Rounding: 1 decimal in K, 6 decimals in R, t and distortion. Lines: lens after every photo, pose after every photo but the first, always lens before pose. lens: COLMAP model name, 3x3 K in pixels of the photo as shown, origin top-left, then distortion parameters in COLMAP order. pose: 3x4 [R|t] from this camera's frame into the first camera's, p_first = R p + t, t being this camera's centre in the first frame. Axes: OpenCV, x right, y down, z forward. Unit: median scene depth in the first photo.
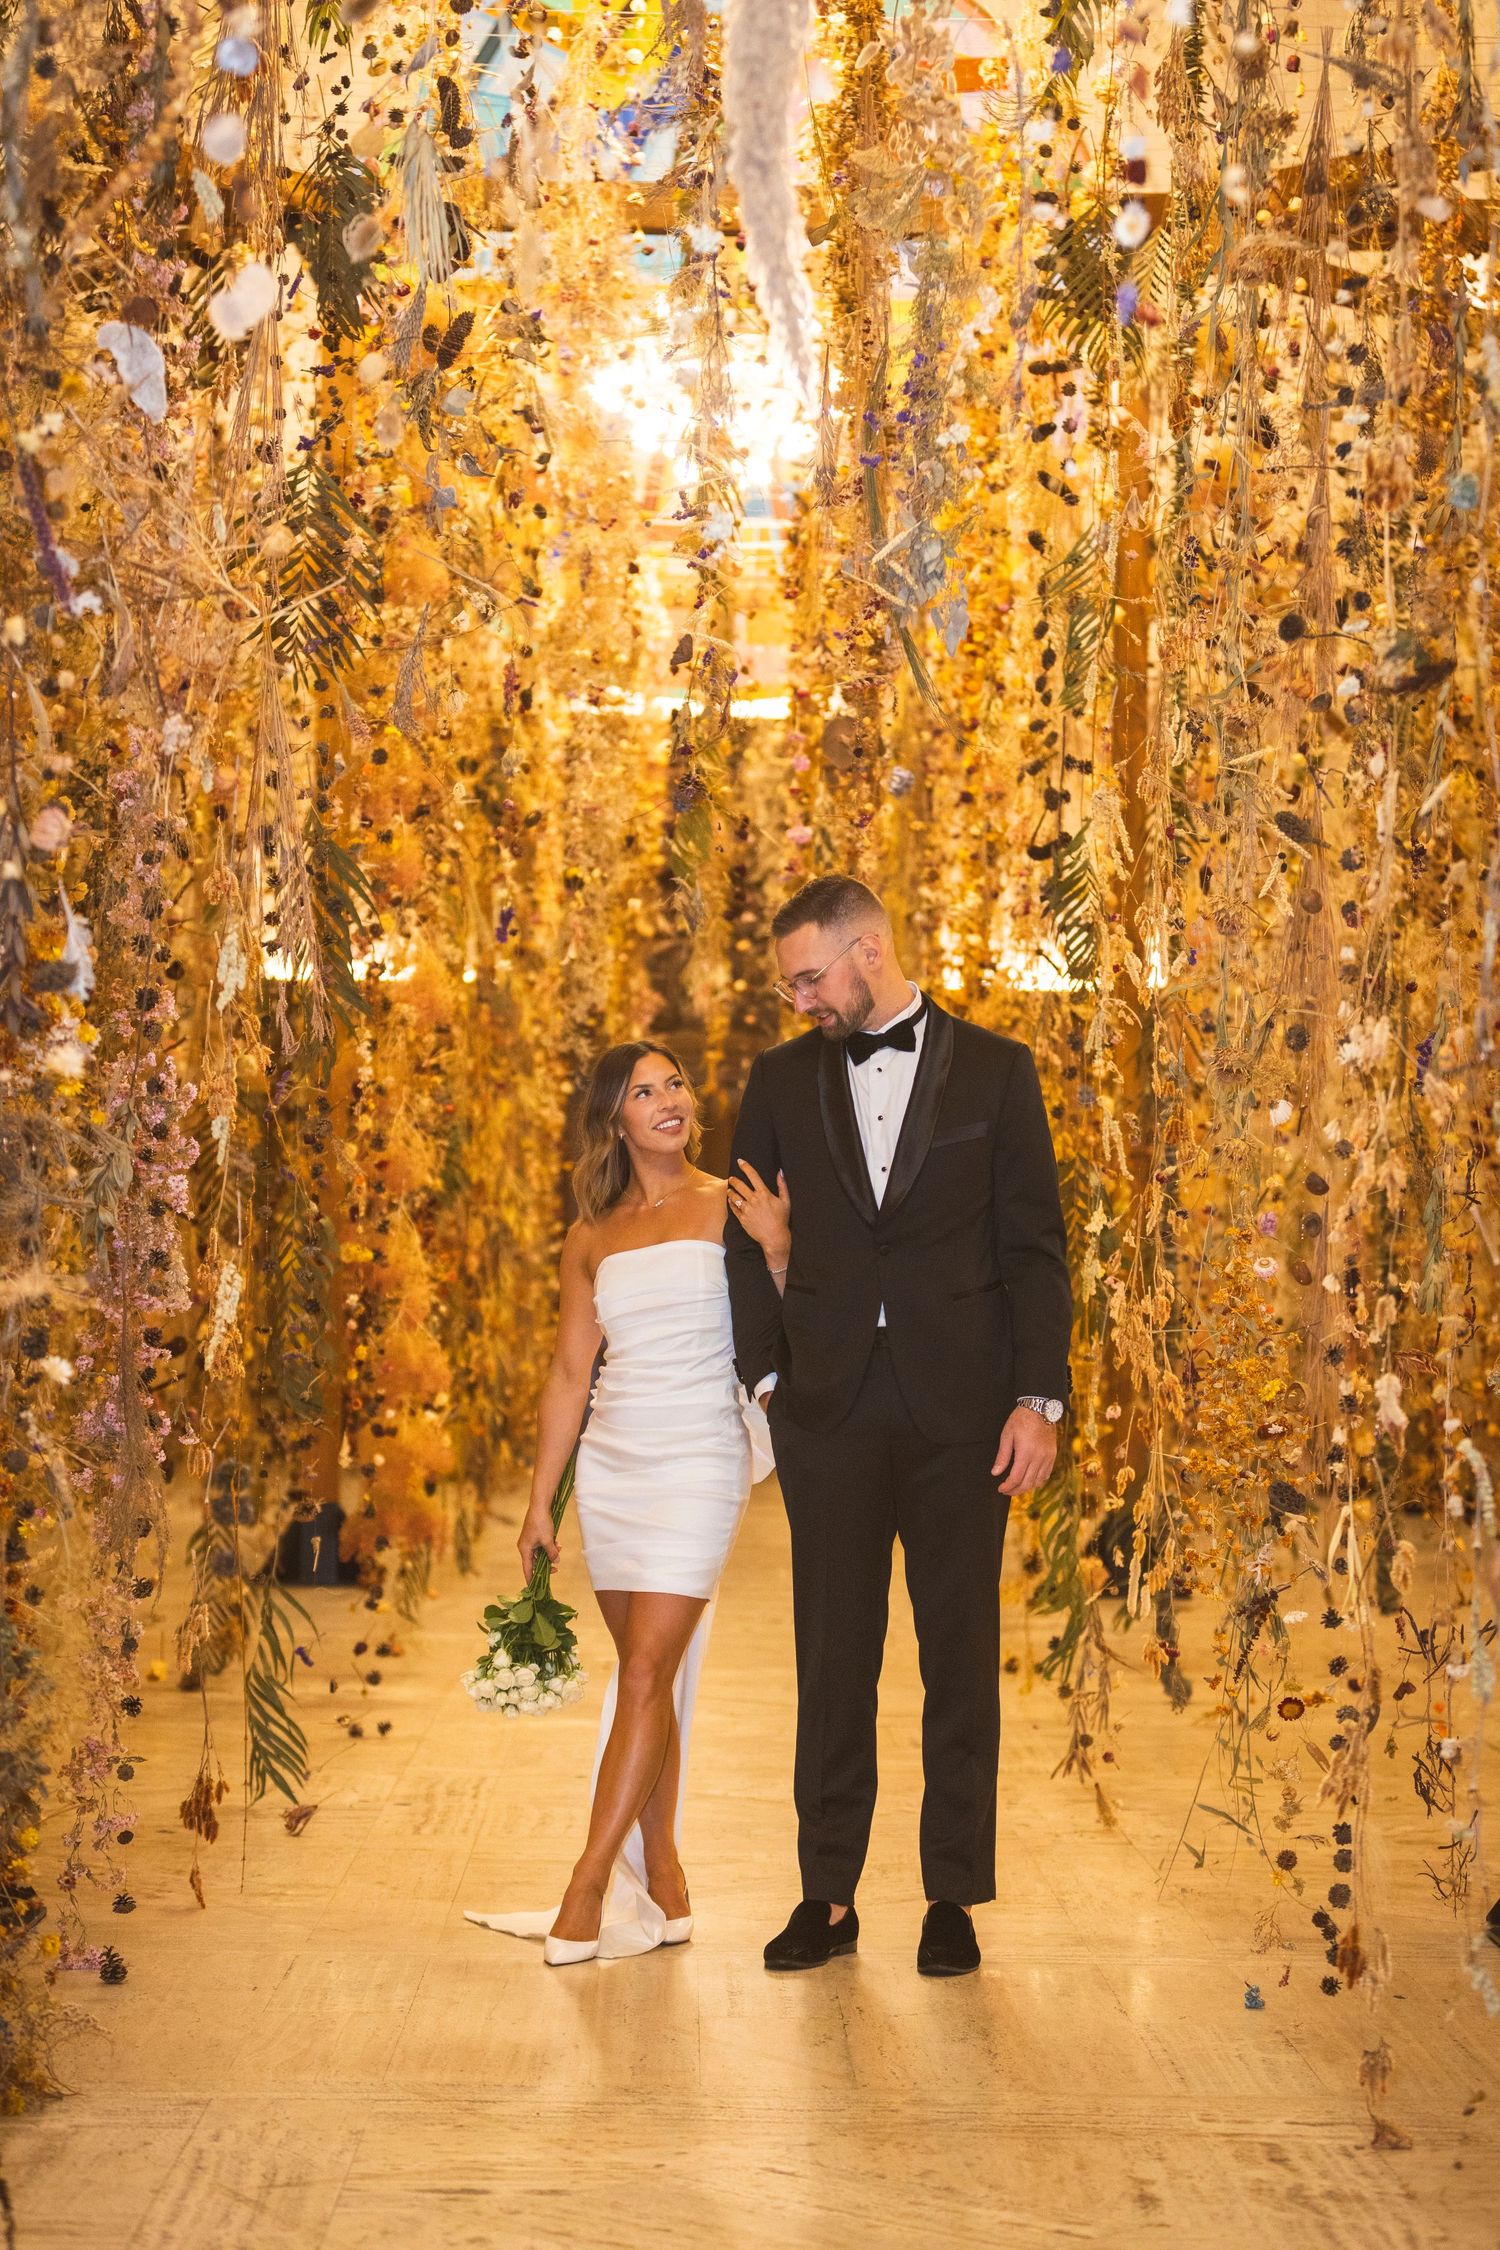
lens RADIAL K [[4640.5, 0, 672.9], [0, 4640.5, 1124.5], [0, 0, 1]] dist [0.031142, 0.109361]
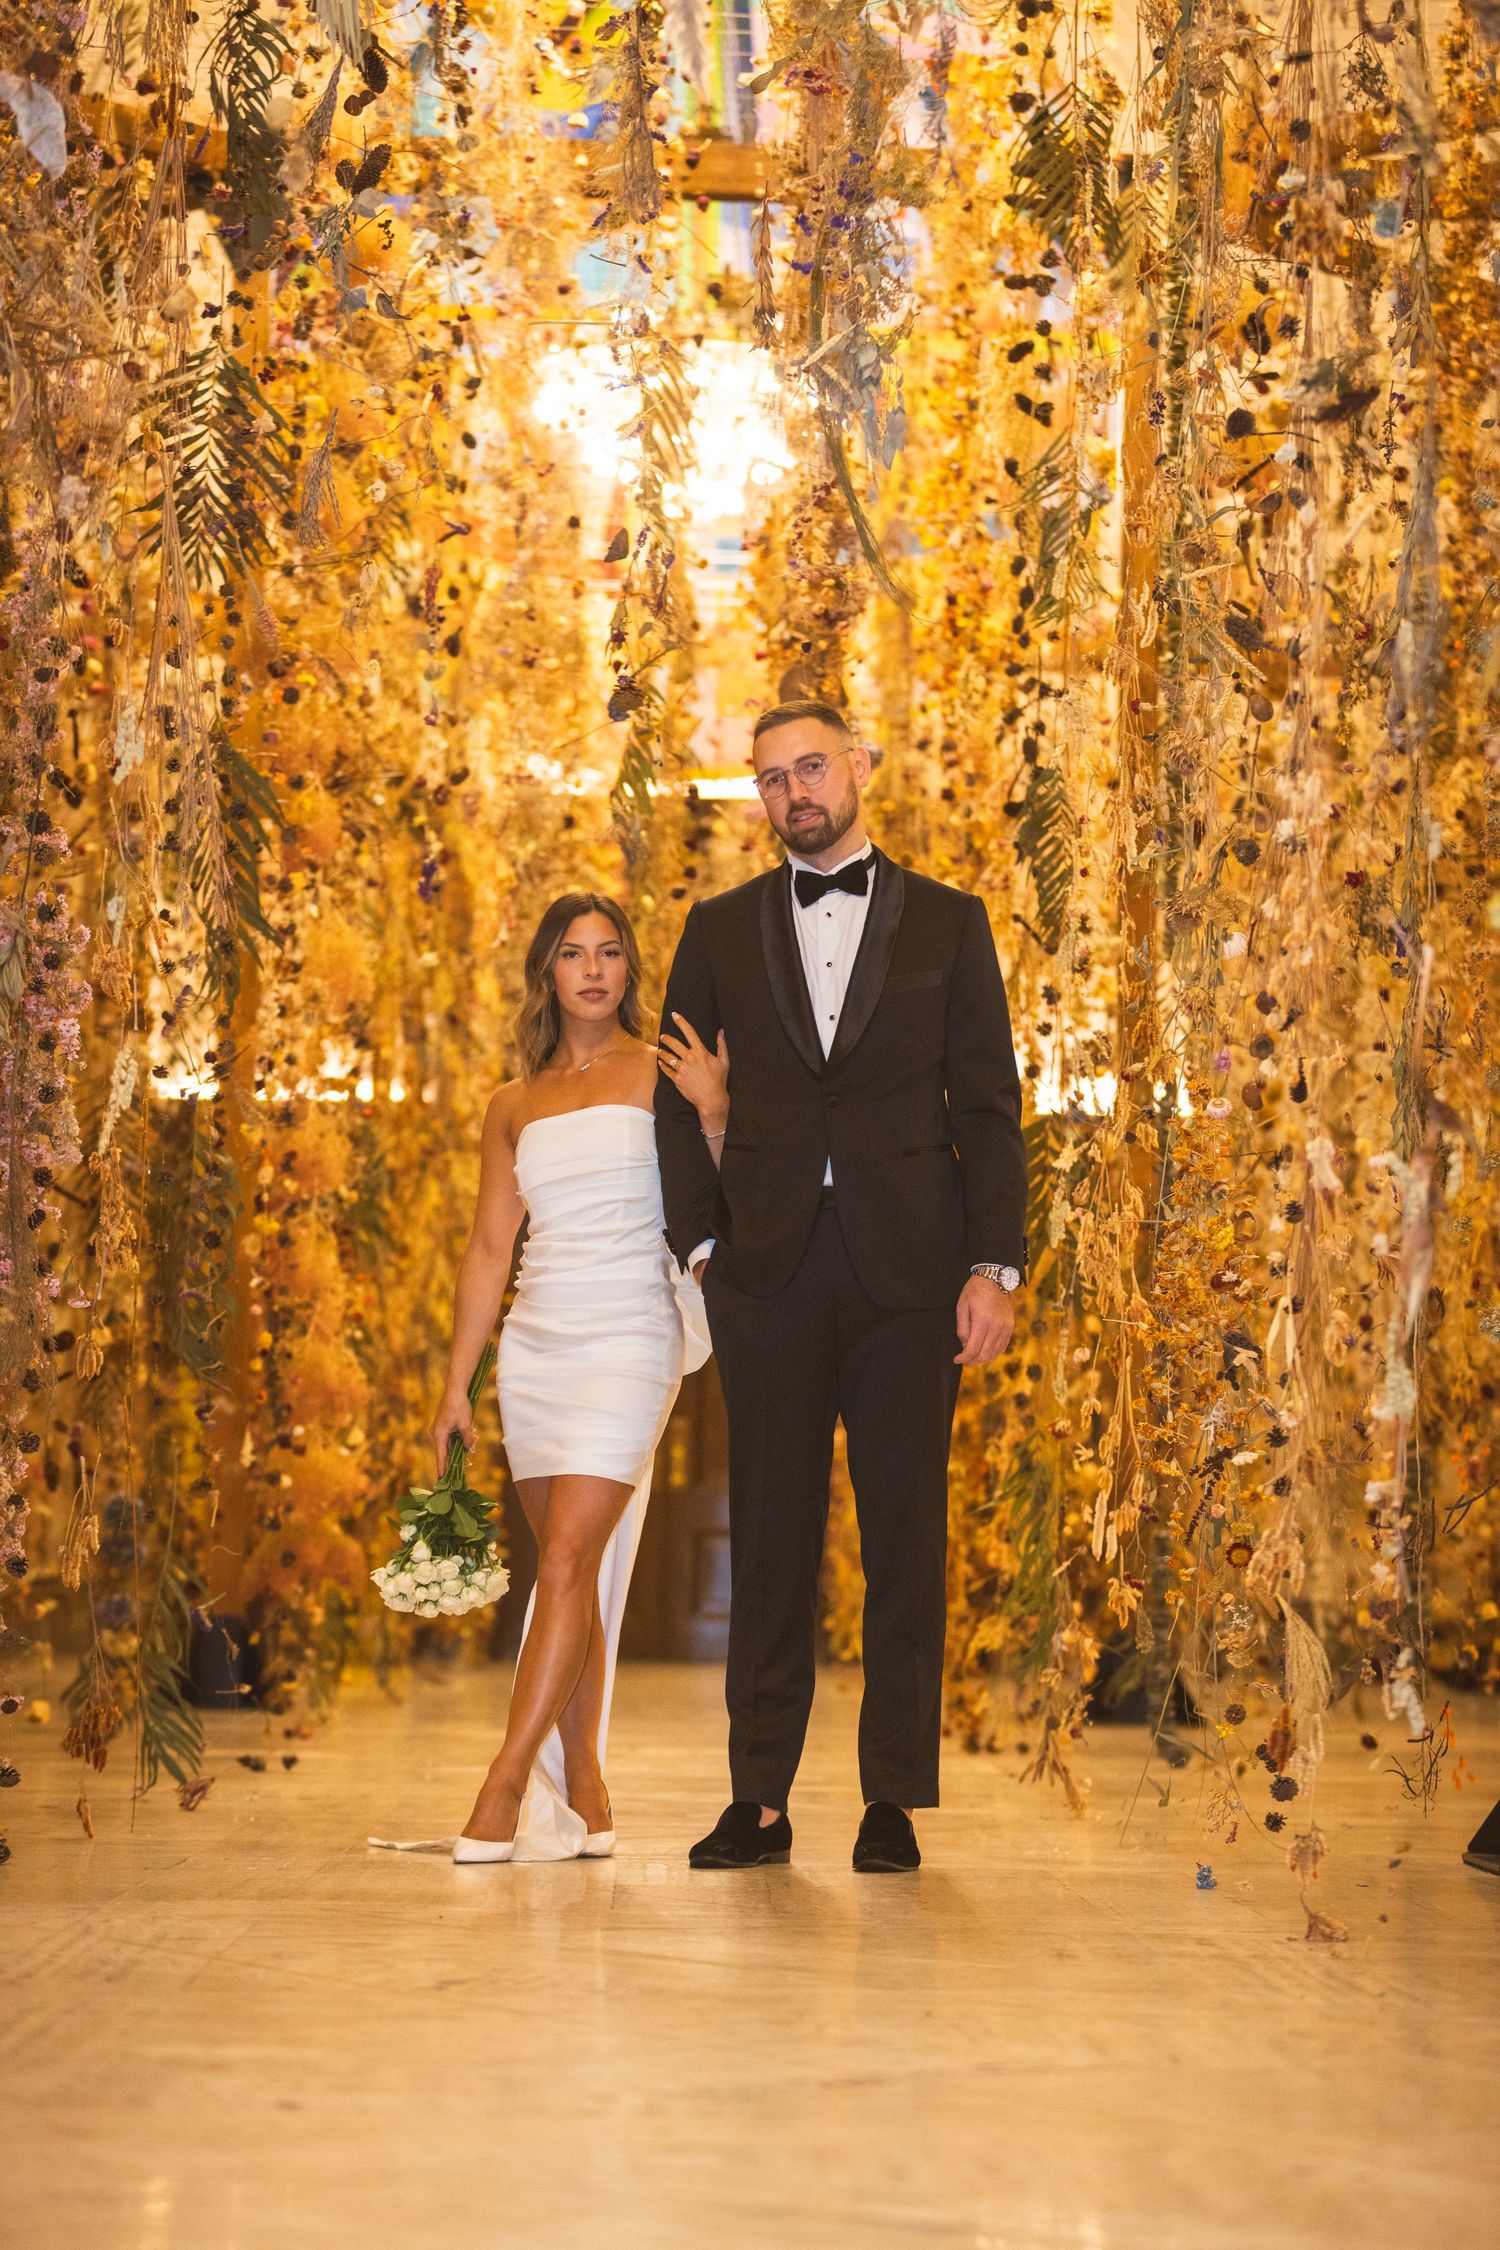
lens RADIAL K [[5489.3, 0, 750.0], [0, 5489.3, 1125.0], [0, 0, 1]] dist [-0.076878, 0.411657]
pose [[0.999808, 0.003302, 0.019303, 0.009823], [-0.002483, 0.999102, -0.042290, 0.077594], [-0.019425, 0.042234, 0.998919, -0.110469]]
